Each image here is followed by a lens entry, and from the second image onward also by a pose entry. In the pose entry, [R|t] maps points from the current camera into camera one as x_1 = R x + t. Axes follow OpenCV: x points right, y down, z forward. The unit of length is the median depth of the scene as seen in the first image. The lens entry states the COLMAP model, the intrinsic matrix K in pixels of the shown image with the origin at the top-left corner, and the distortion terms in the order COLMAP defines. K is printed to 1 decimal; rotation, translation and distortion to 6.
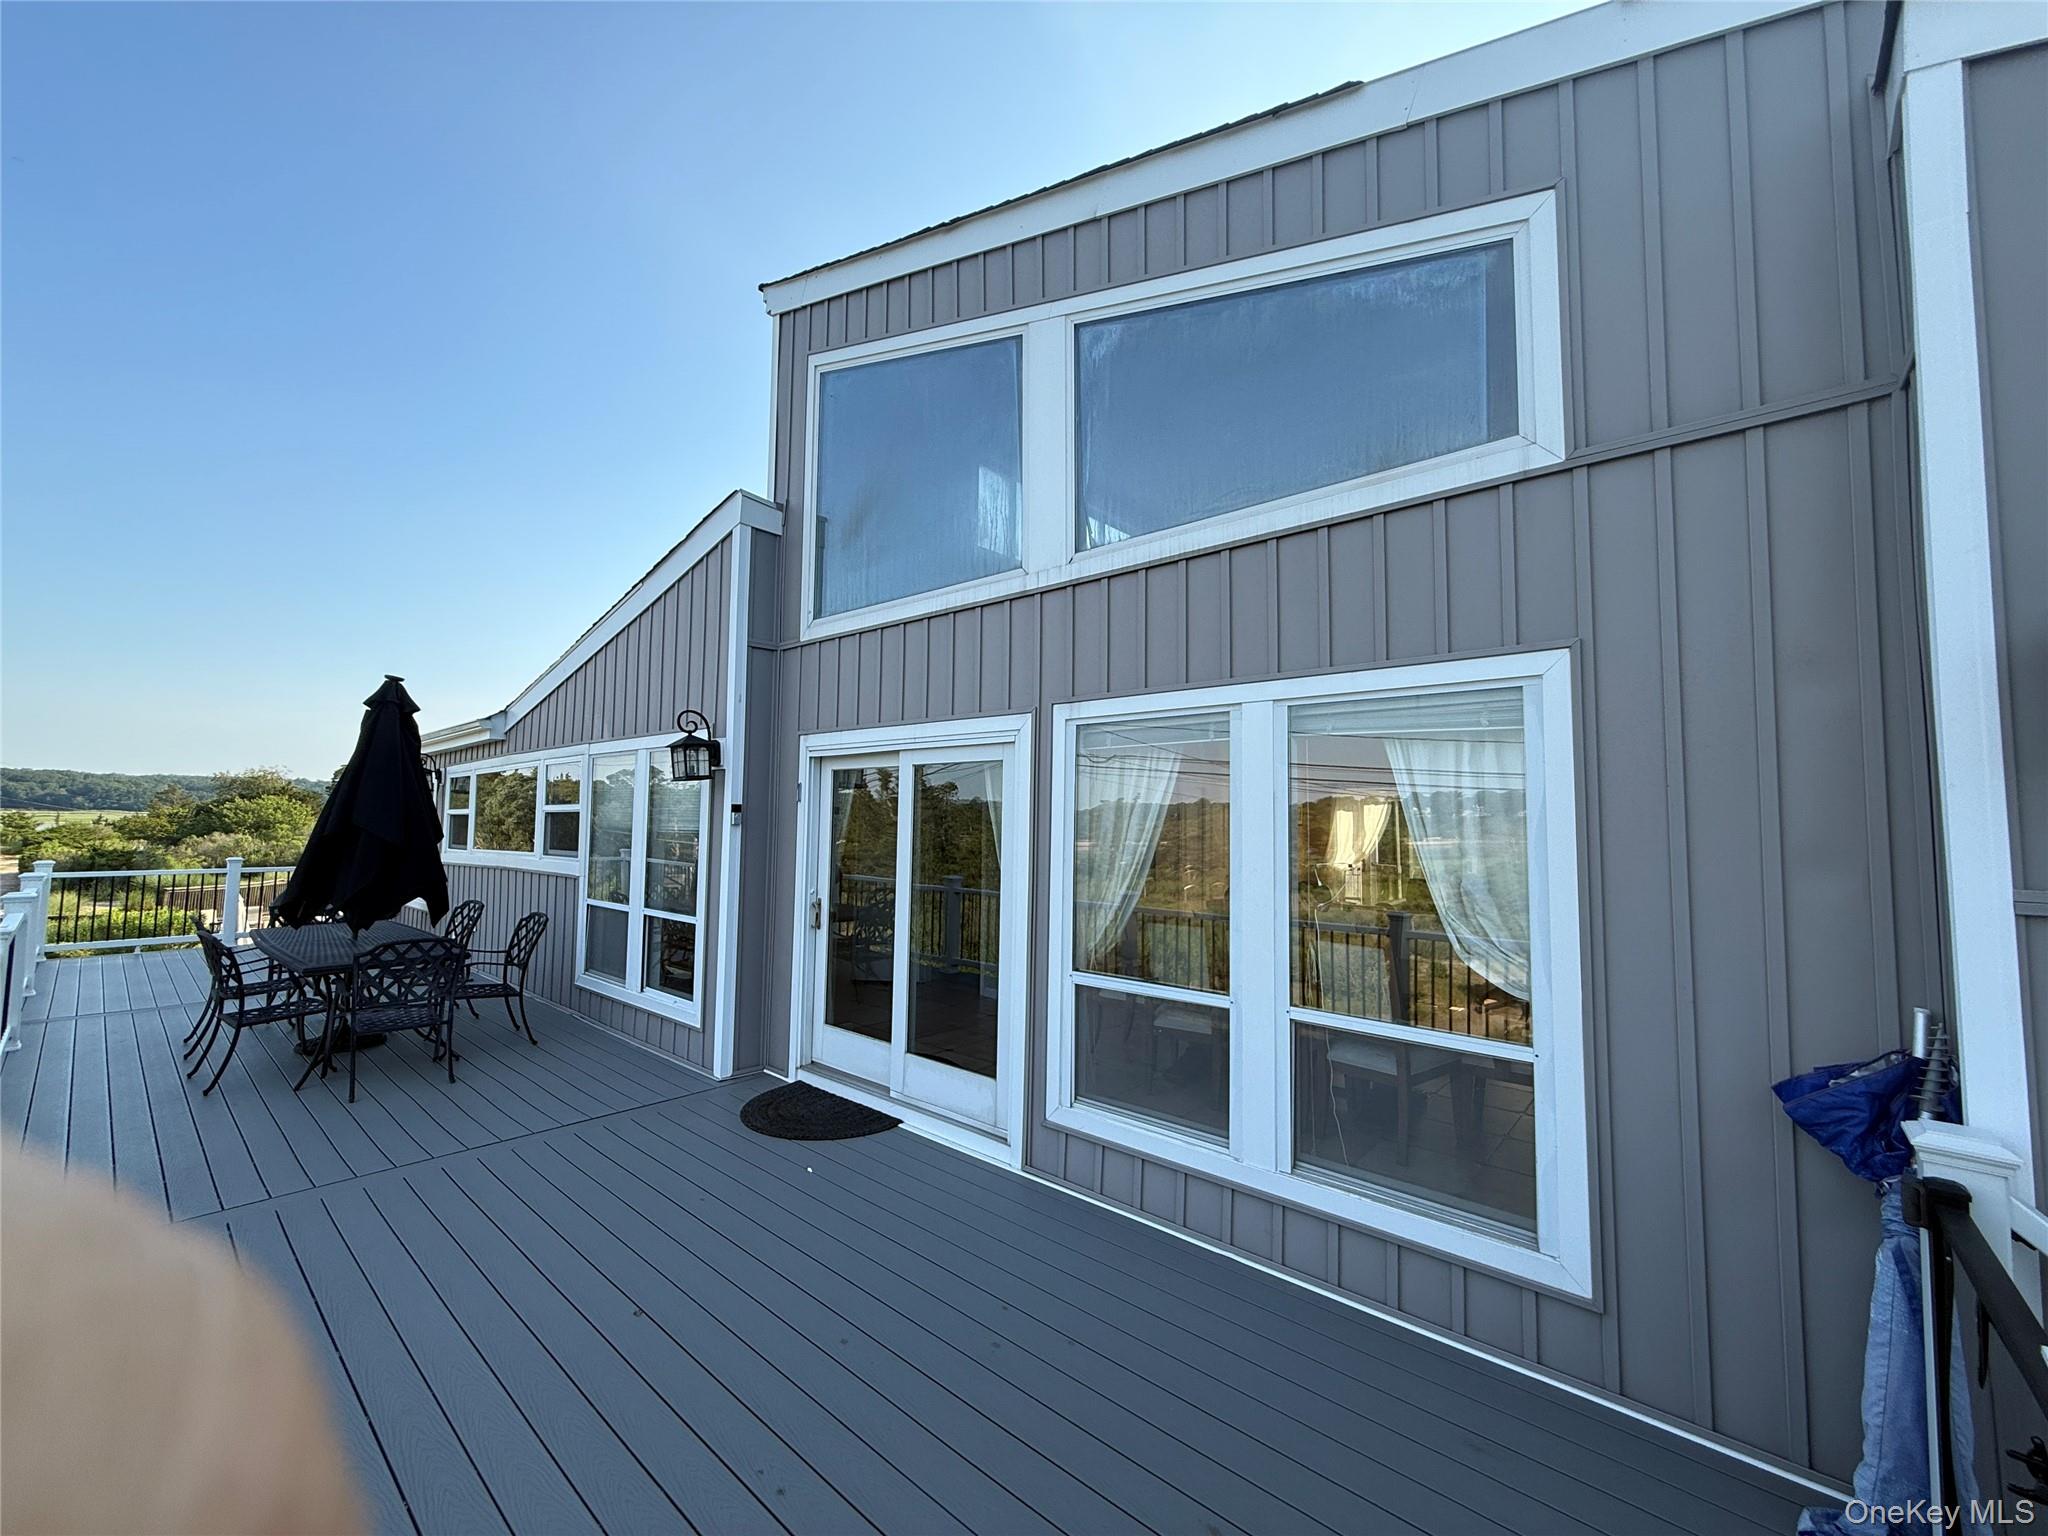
lens RADIAL K [[815.5, 0, 1018.4], [0, 815.5, 765.1], [0, 0, 1]] dist [-0.004315, -0.000222]
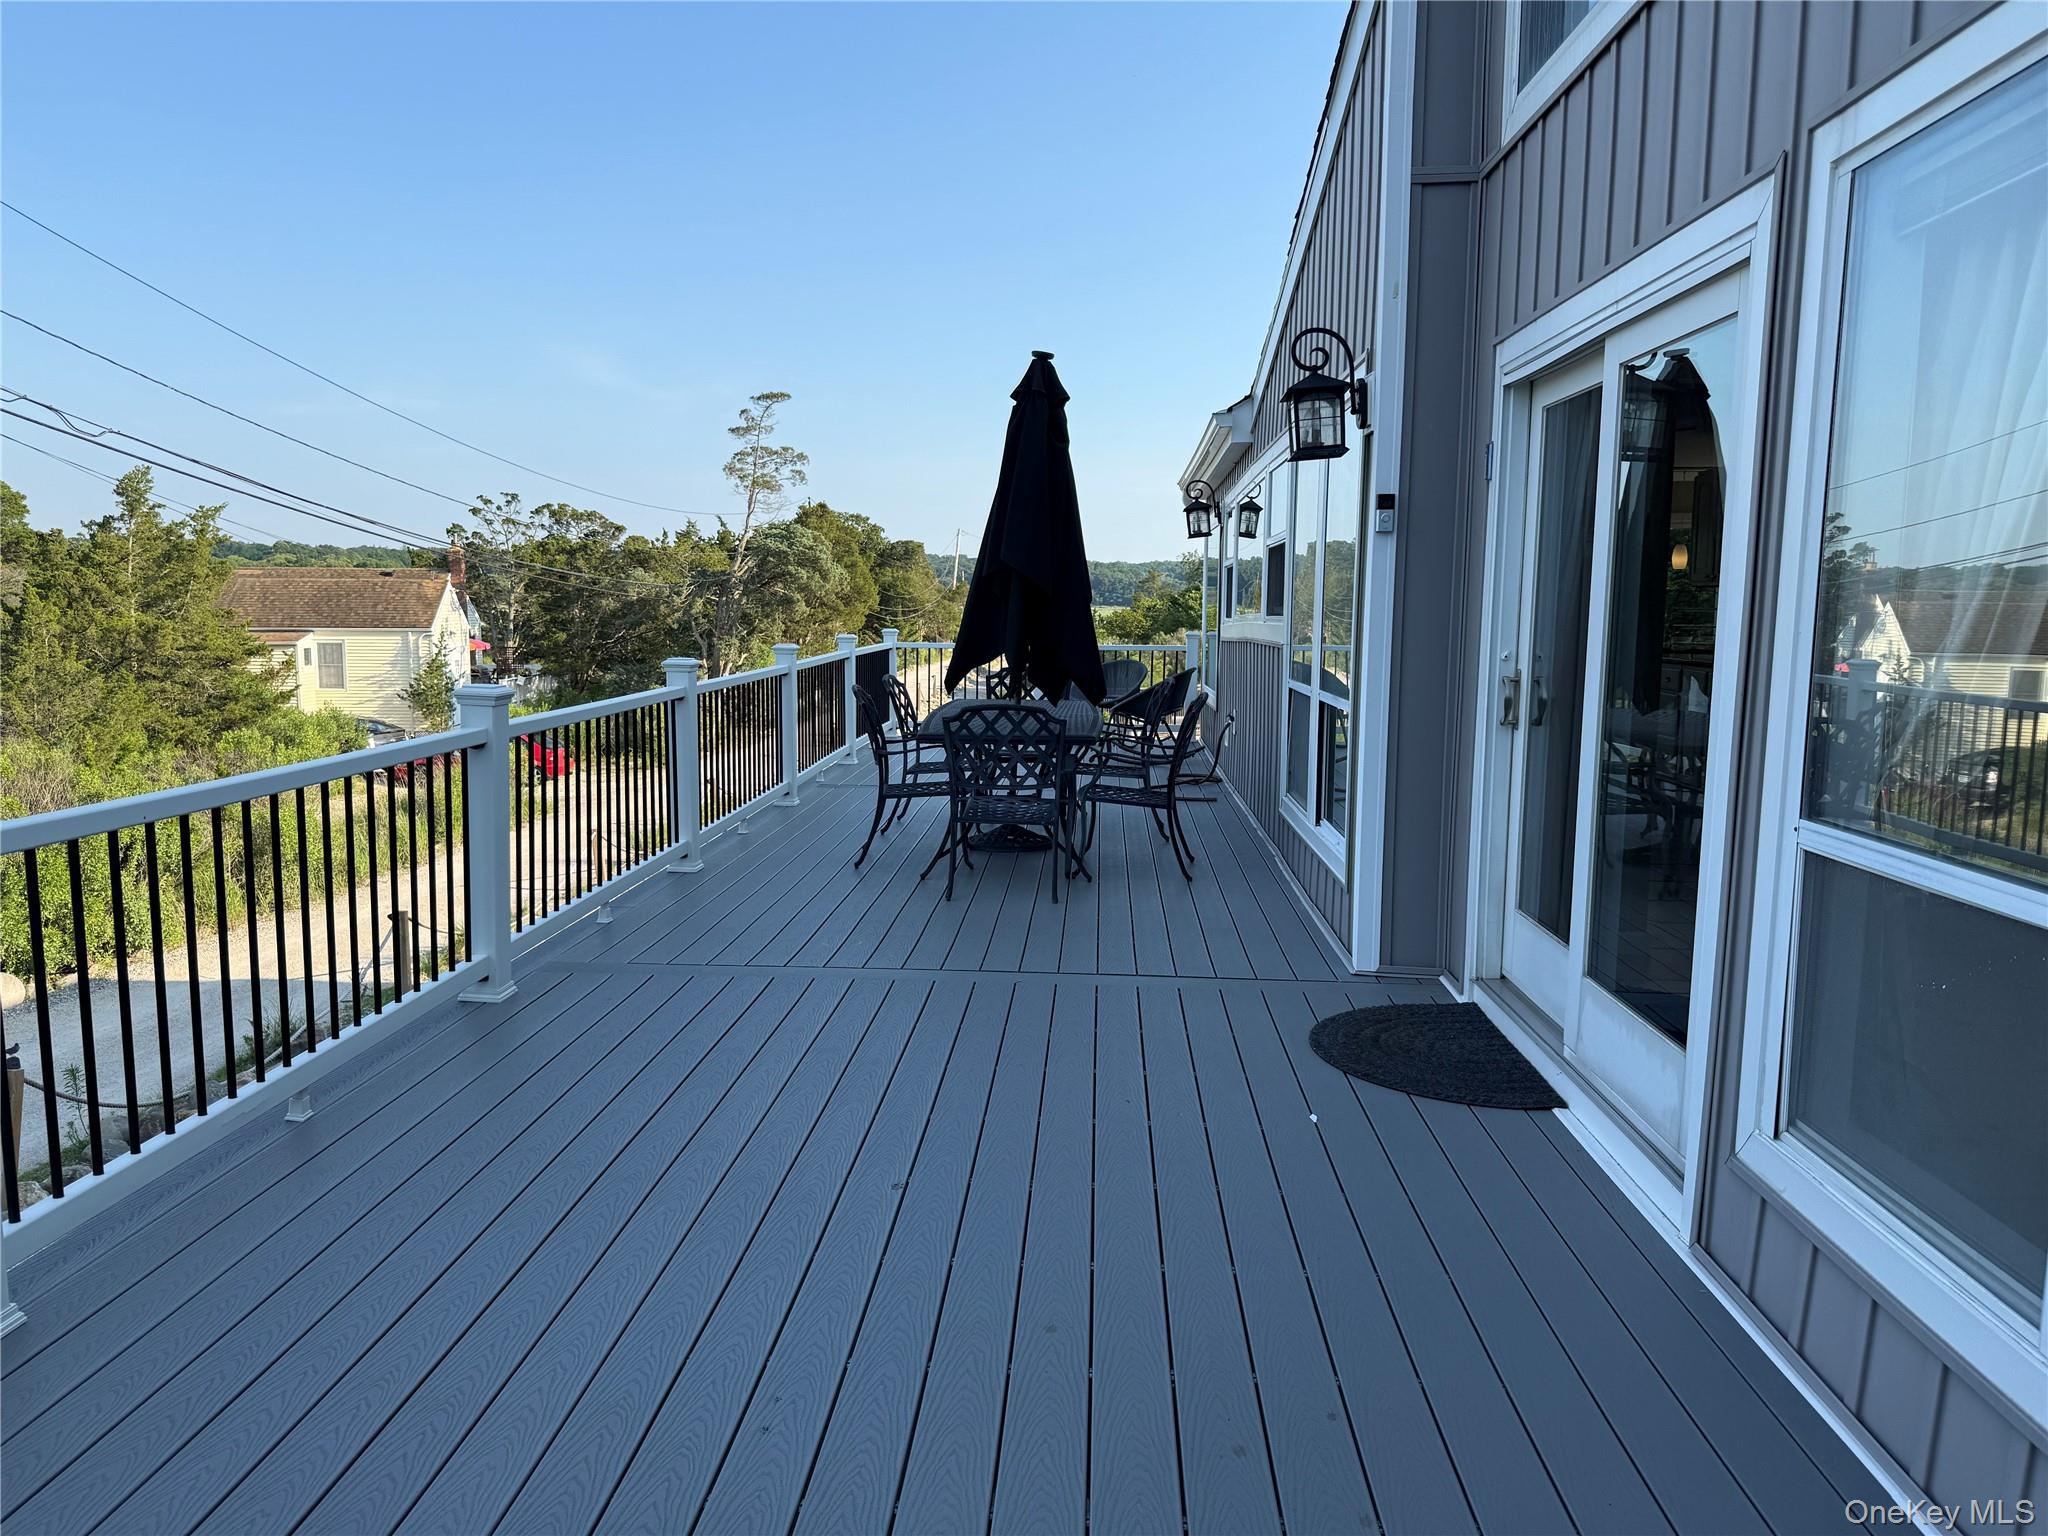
lens RADIAL K [[1433.4, 0, 1013.1], [0, 1433.4, 778.4], [0, 0, 1]] dist [-0.012080, -0.012264]
pose [[0.604303, 0.088202, -0.791857, 0.284609], [0.052657, 0.987260, 0.150153, 0.081038], [0.795013, -0.132435, 0.591960, 0.213123]]
